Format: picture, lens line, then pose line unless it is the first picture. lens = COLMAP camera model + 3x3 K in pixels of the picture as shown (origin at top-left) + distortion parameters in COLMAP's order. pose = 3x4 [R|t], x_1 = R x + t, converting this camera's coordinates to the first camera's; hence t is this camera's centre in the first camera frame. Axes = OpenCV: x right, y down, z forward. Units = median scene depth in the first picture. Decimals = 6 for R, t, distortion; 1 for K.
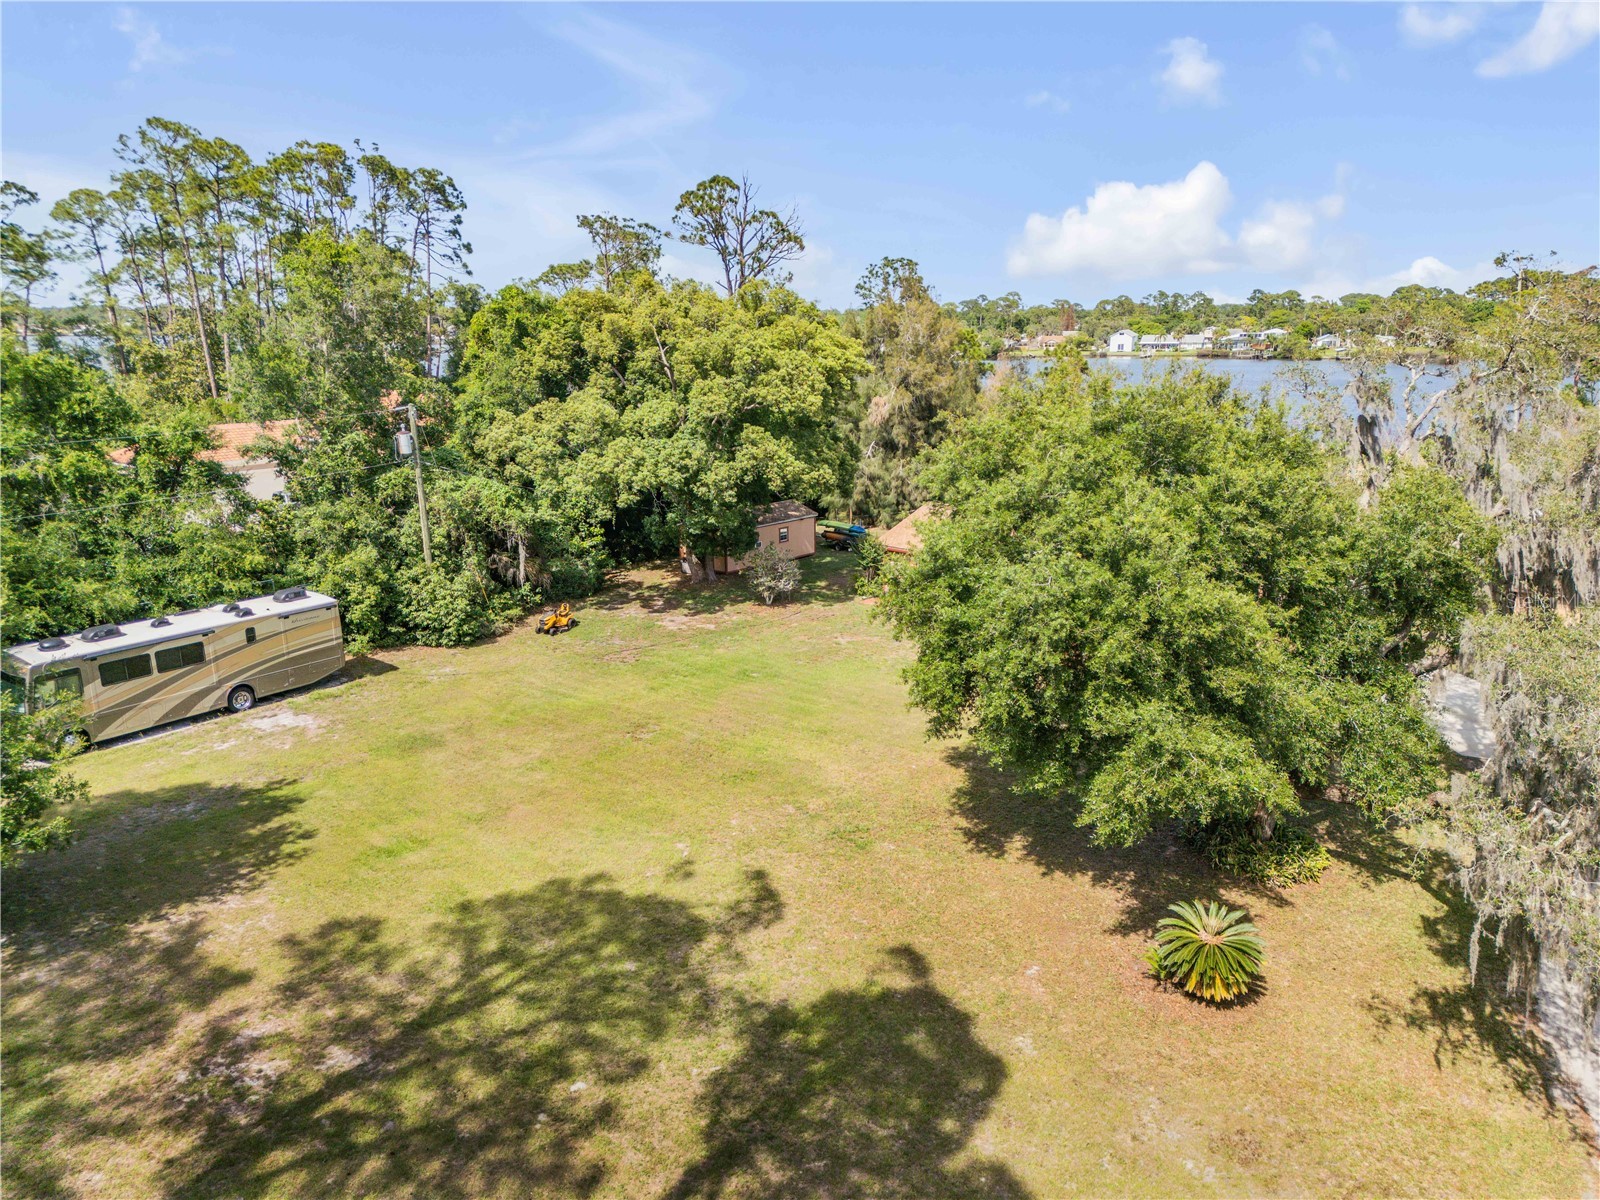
lens RADIAL K [[1118.3, 0, 805.8], [0, 1118.3, 592.9], [0, 0, 1]] dist [0.075274, -0.071631]
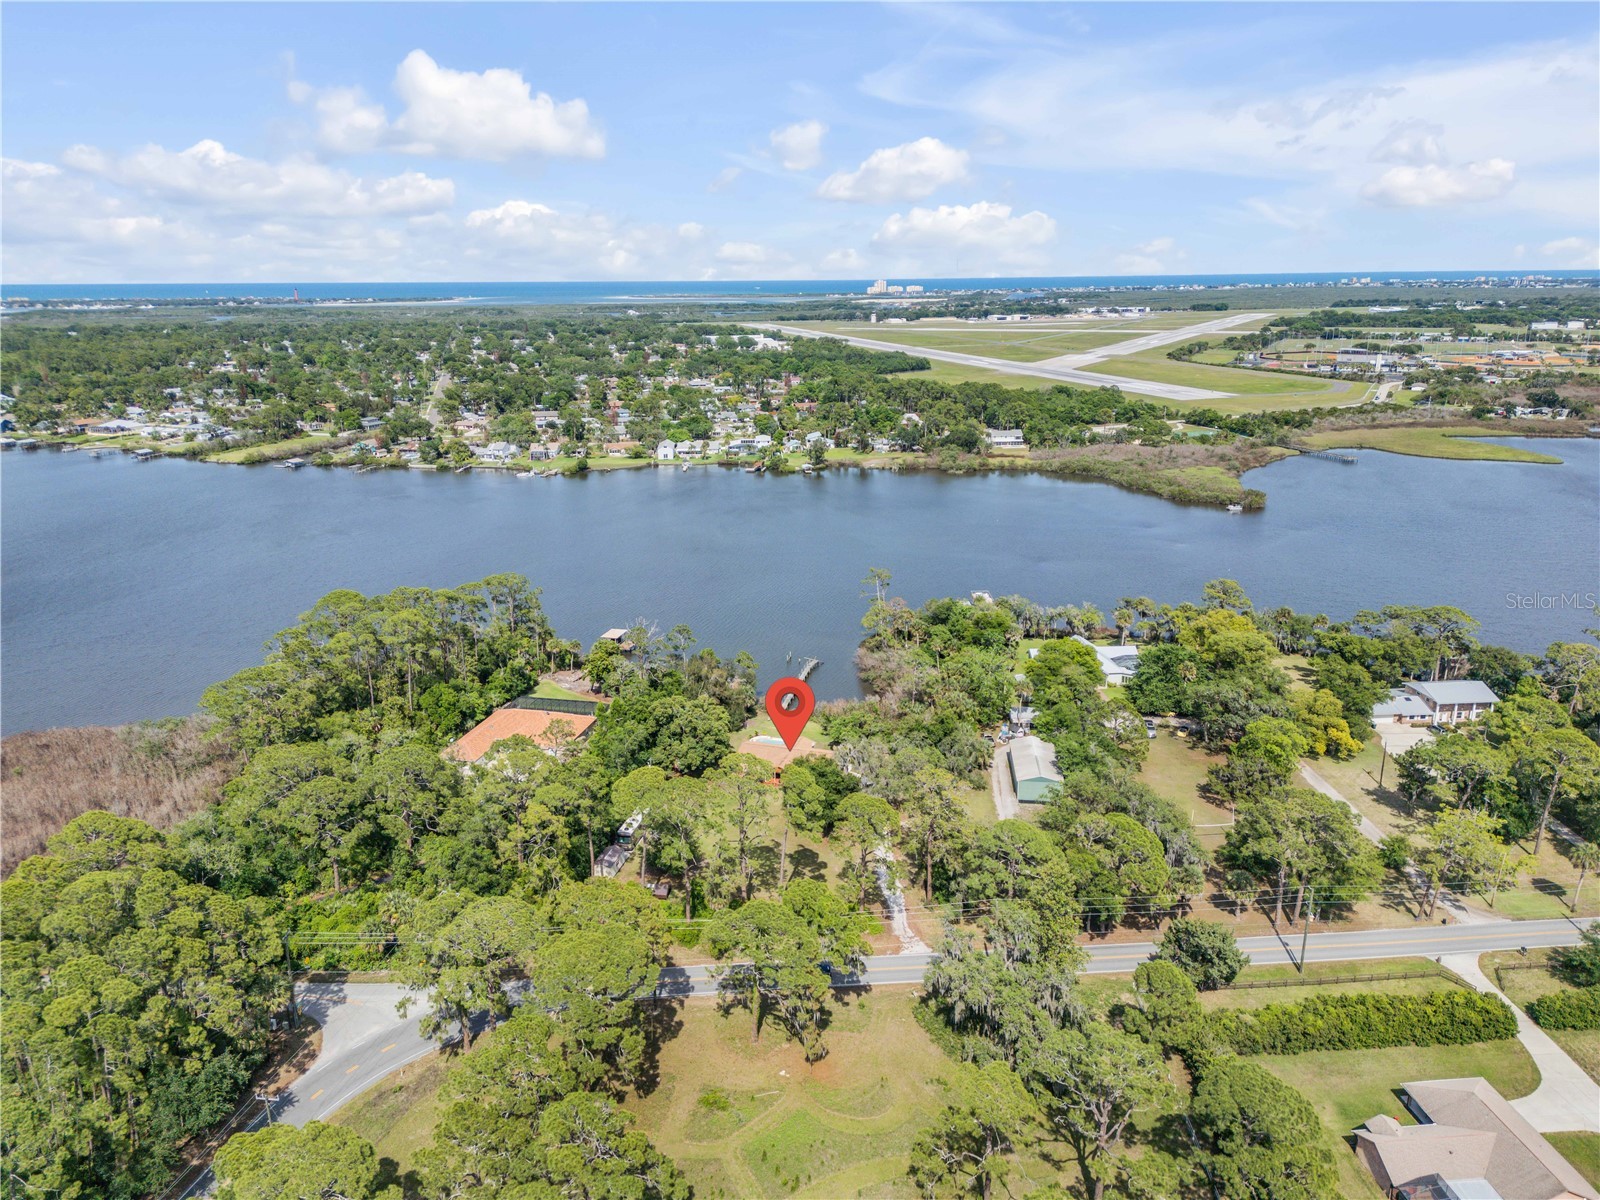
lens RADIAL K [[1118.3, 0, 799.1], [0, 1118.3, 611.7], [0, 0, 1]] dist [0.075274, -0.071631]
pose [[0.904153, -0.124359, 0.408708, -1.473250], [0.104823, 0.992027, 0.069957, -0.933266], [-0.414149, -0.020410, 0.909980, -3.076723]]
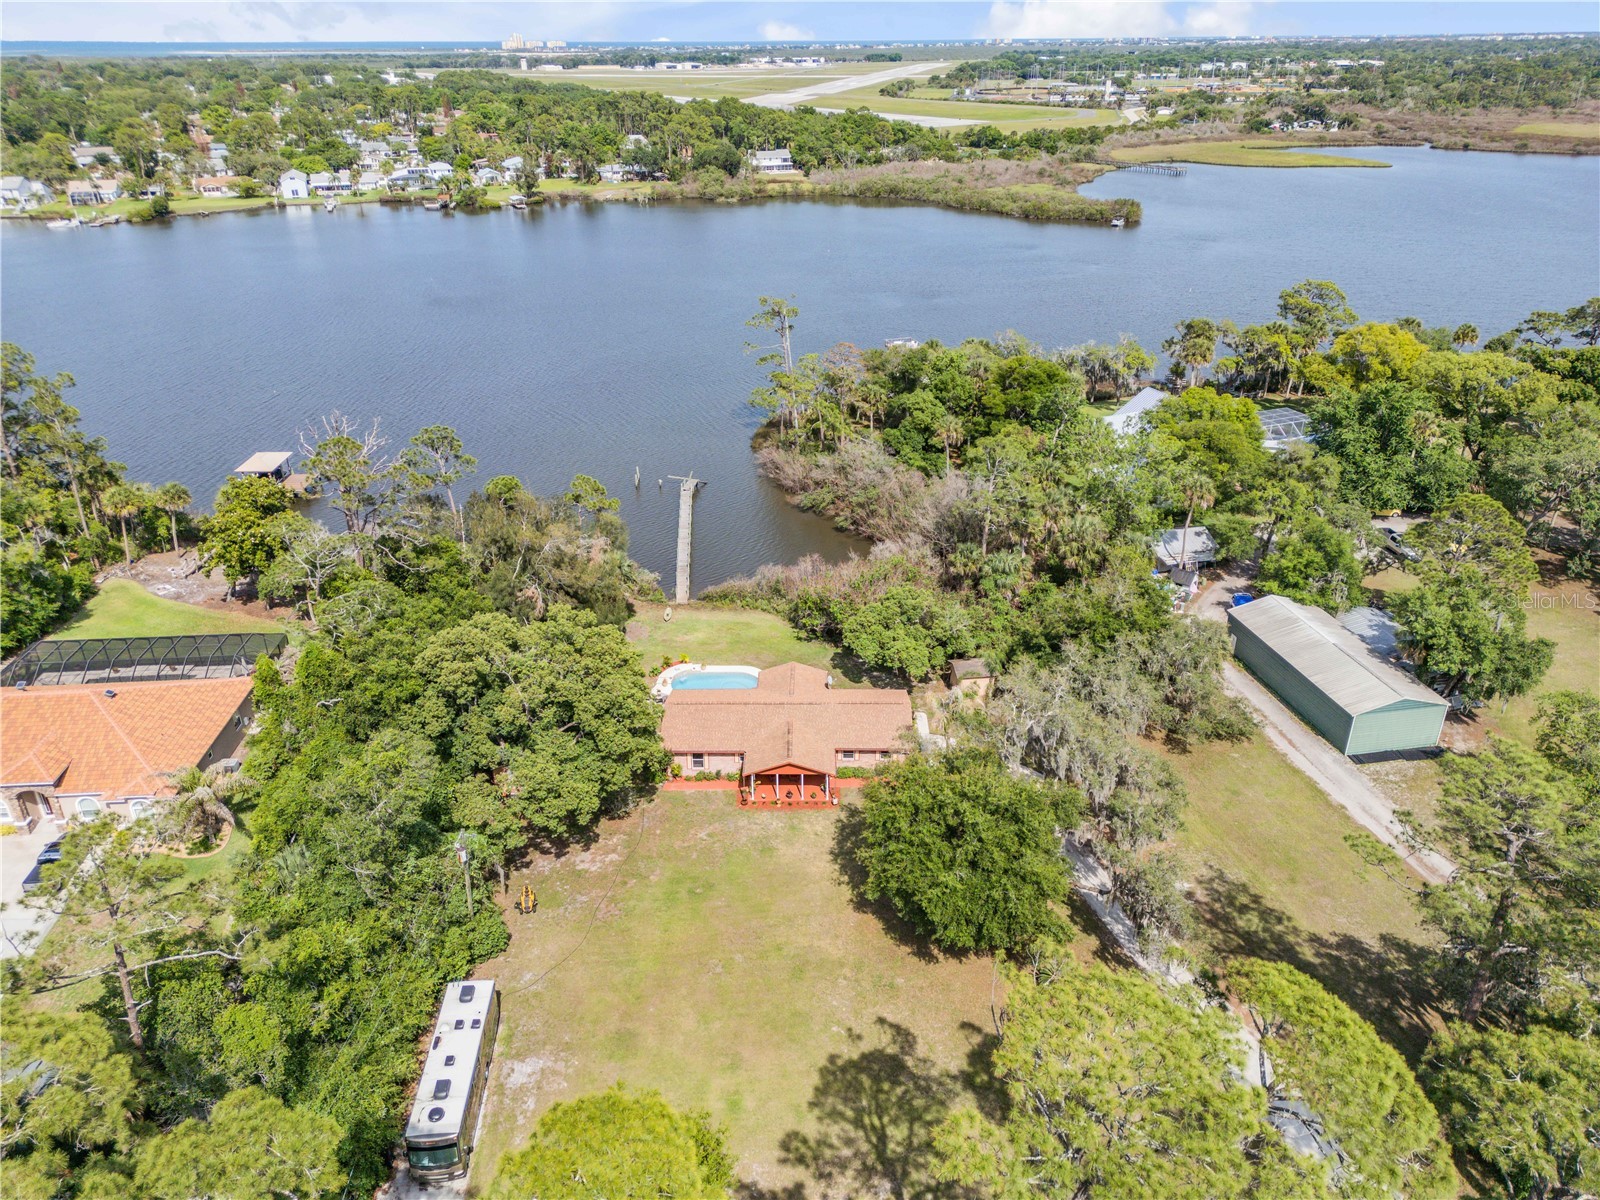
lens RADIAL K [[1118.3, 0, 802.2], [0, 1118.3, 607.0], [0, 0, 1]] dist [0.075274, -0.071631]
pose [[0.739820, -0.300369, 0.602034, -0.773465], [0.160722, 0.947806, 0.275377, -0.726893], [-0.653326, -0.106969, 0.749482, -0.327878]]
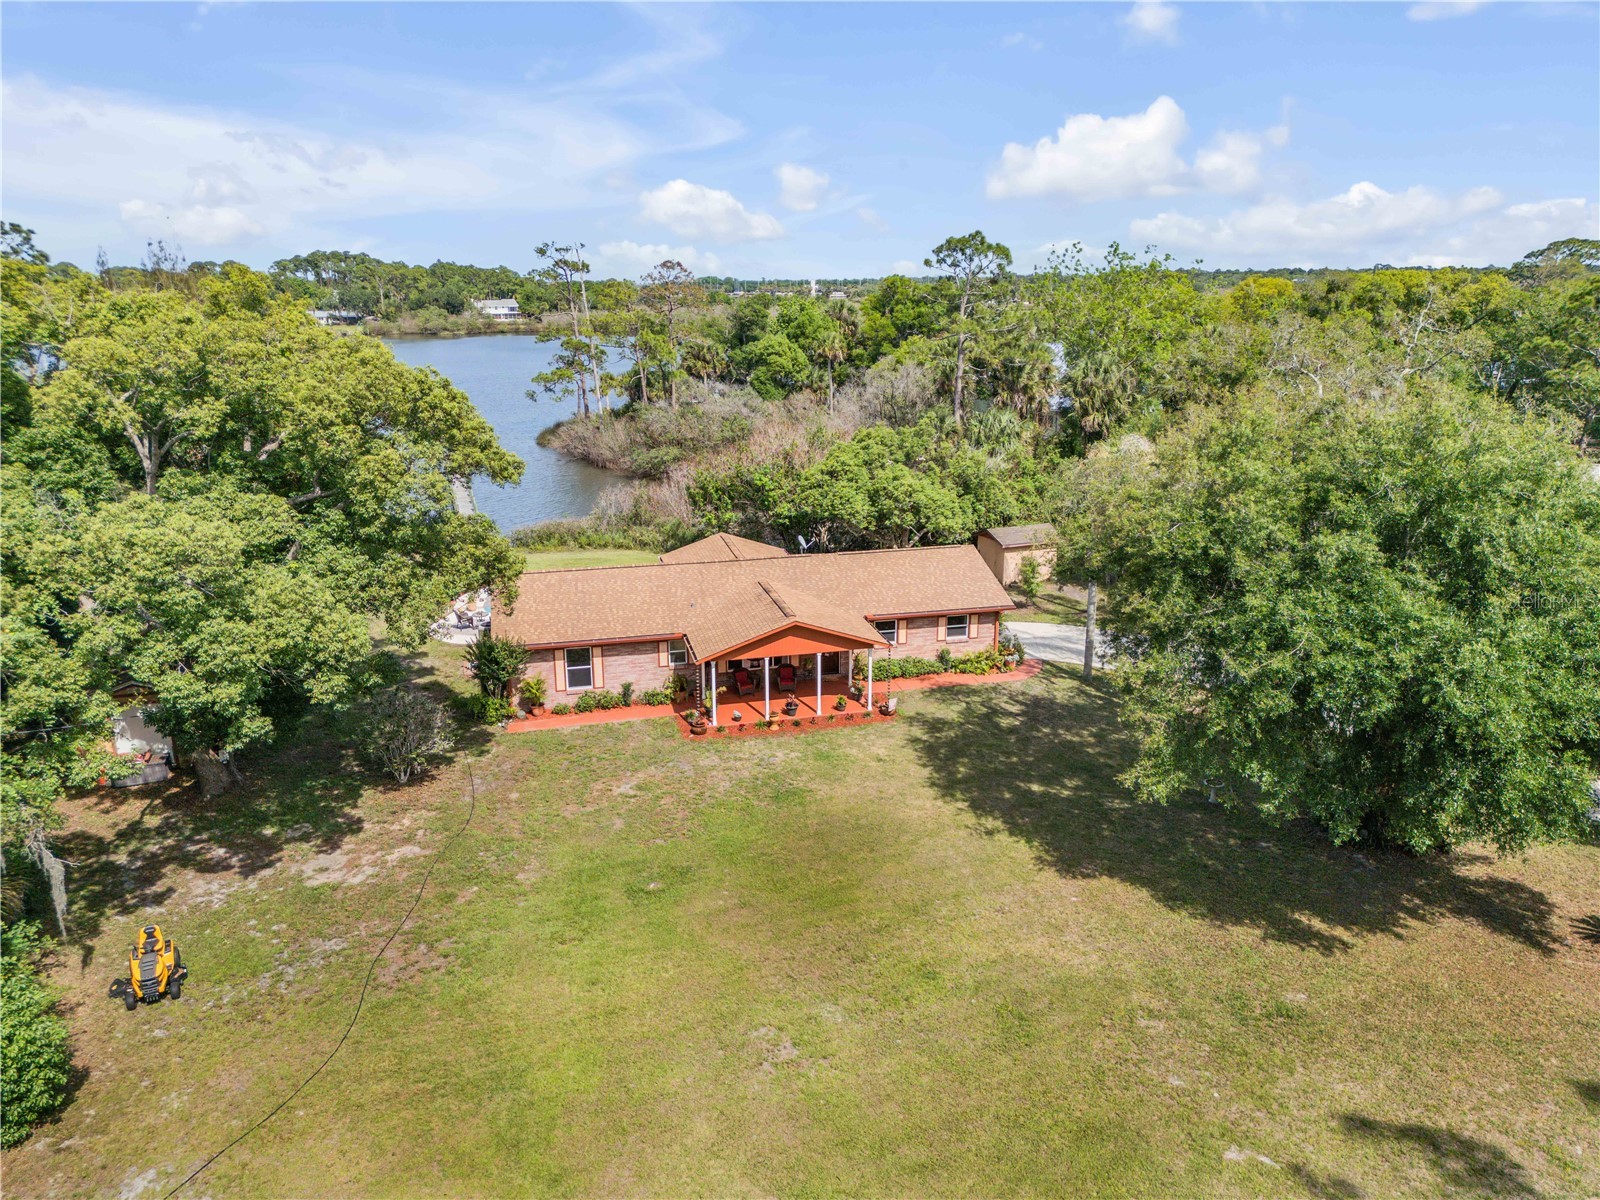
lens RADIAL K [[1118.3, 0, 794.5], [0, 1118.3, 594.8], [0, 0, 1]] dist [0.075274, -0.071631]
pose [[0.556179, -0.221210, 0.801081, -0.451371], [0.201849, 0.971017, 0.127996, -0.147359], [-0.806177, 0.090509, 0.584710, 0.489719]]
